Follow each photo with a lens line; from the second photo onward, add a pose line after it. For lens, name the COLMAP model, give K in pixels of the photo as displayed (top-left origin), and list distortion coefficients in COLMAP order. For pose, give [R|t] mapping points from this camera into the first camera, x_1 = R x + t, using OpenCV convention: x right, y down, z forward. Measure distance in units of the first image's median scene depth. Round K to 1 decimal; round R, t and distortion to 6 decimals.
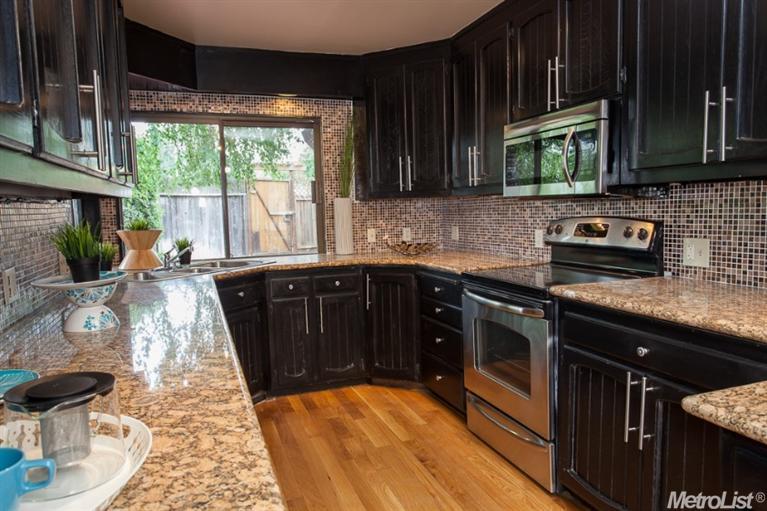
lens RADIAL K [[541.2, 0, 384.4], [0, 541.2, 254.0], [0, 0, 1]] dist [-0.000022, 0.001077]
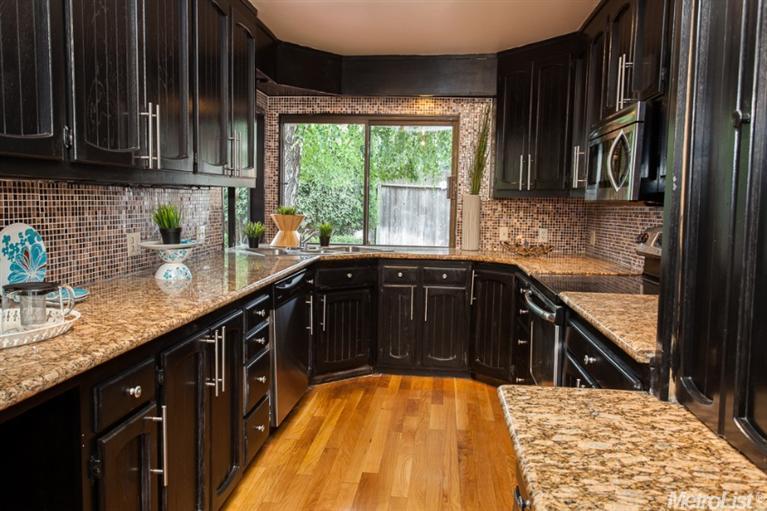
lens RADIAL K [[585.3, 0, 383.5], [0, 585.3, 254.8], [0, 0, 1]] dist [-0.006053, 0.002377]
pose [[0.897406, 0.085437, -0.432855, 0.290138], [-0.083606, 0.996226, 0.023301, -0.002974], [0.433213, 0.015279, 0.901162, -0.067741]]
